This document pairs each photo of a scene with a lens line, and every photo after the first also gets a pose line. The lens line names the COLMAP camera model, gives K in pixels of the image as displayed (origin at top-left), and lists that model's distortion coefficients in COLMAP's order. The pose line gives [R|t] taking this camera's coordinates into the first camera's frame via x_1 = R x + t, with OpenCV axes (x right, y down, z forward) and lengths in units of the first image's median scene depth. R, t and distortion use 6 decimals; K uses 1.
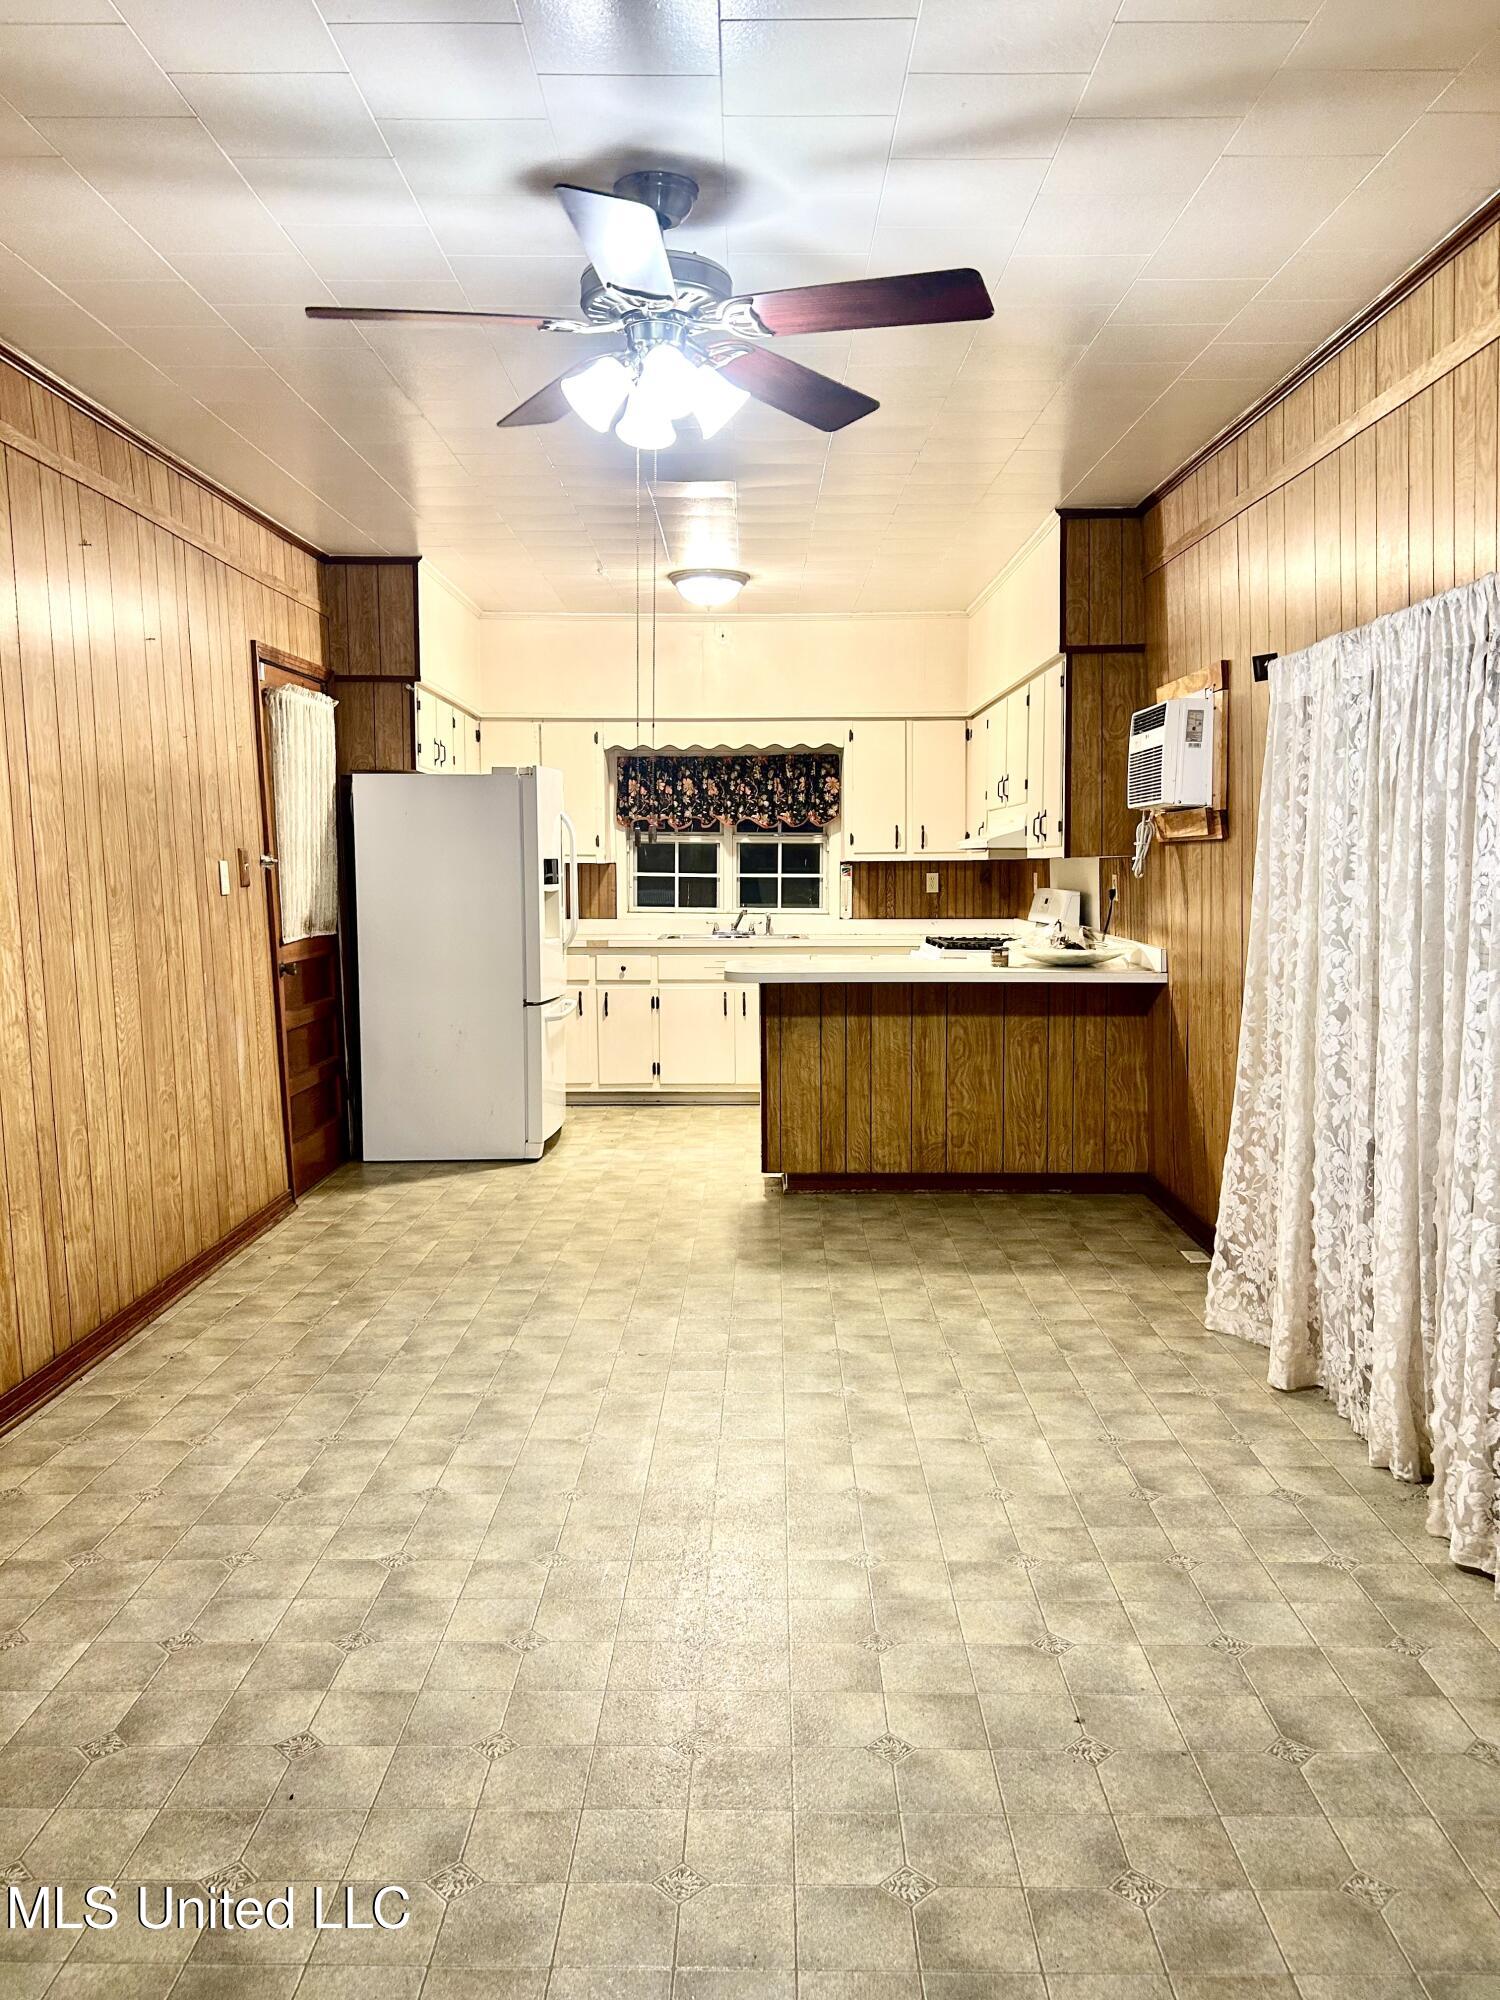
lens RADIAL K [[1502.3, 0, 743.6], [0, 1502.3, 1003.9], [0, 0, 1]] dist [0.011796, -0.006171]
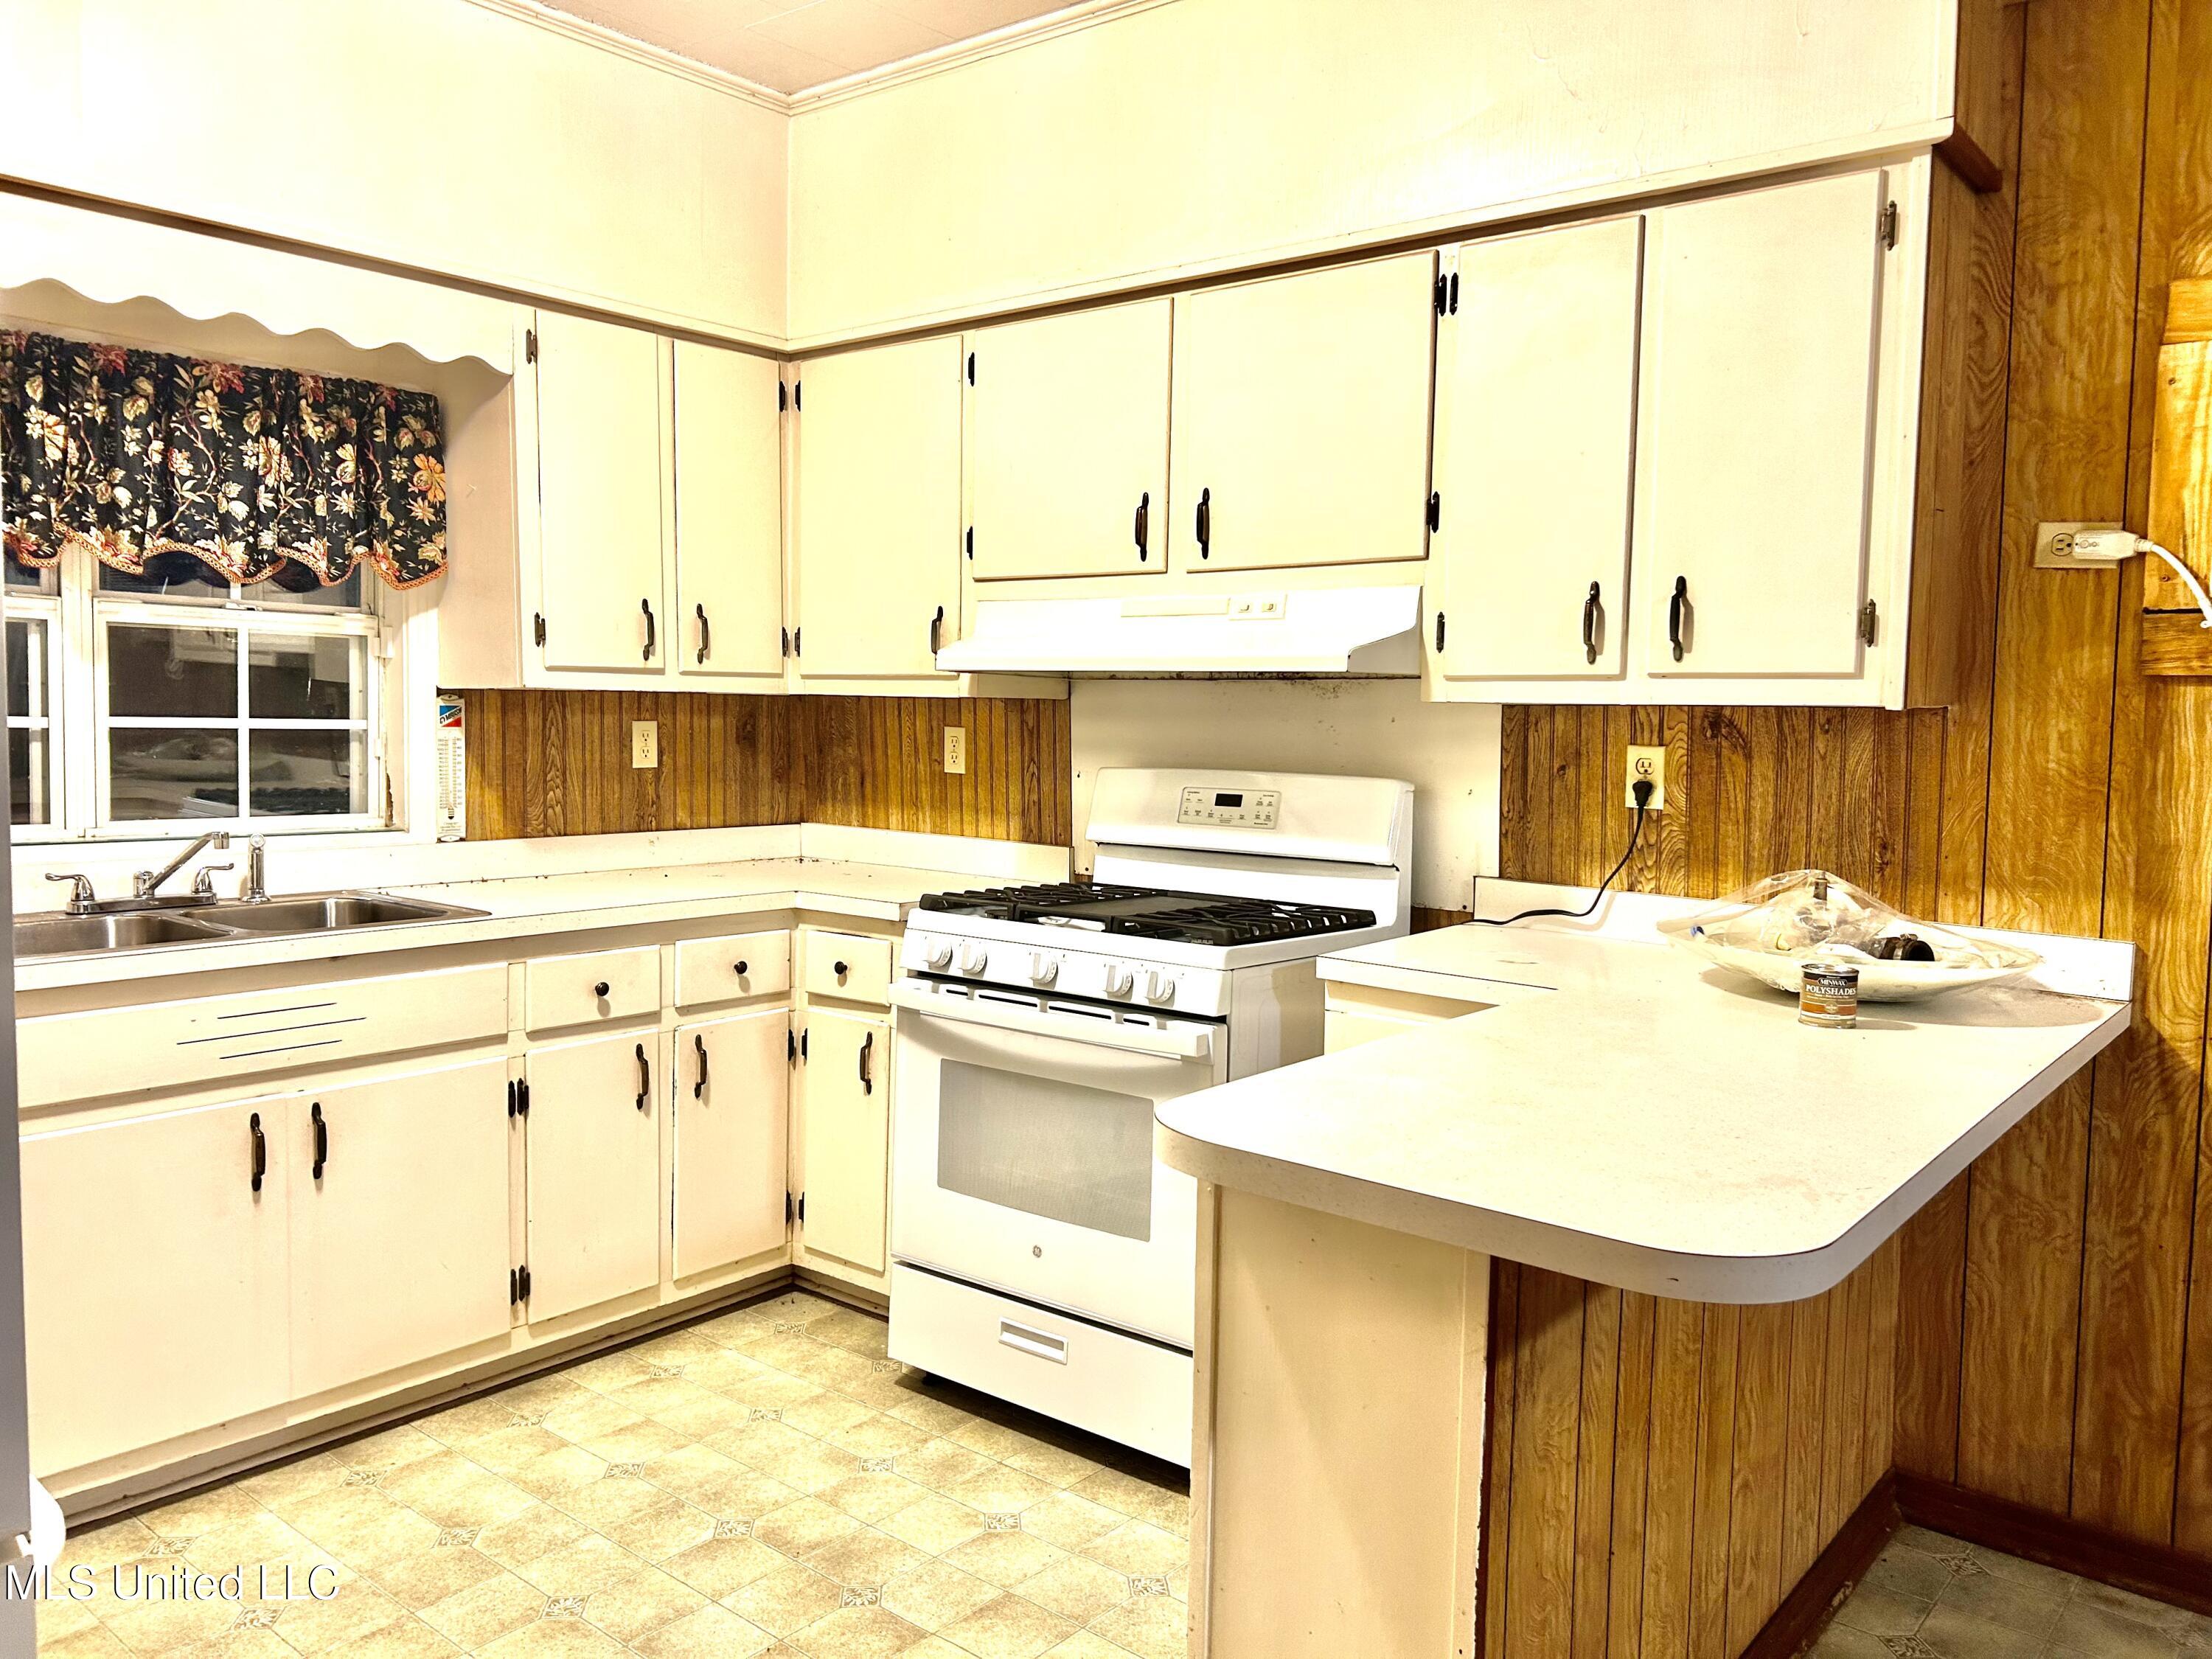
lens RADIAL K [[1661.6, 0, 1114.8], [0, 1661.6, 809.3], [0, 0, 1]] dist [0.011796, -0.006171]
pose [[0.619392, -0.032309, 0.784417, -0.158309], [0.050525, 0.998722, 0.001240, -0.057898], [-0.783454, 0.038864, 0.620233, 0.625522]]
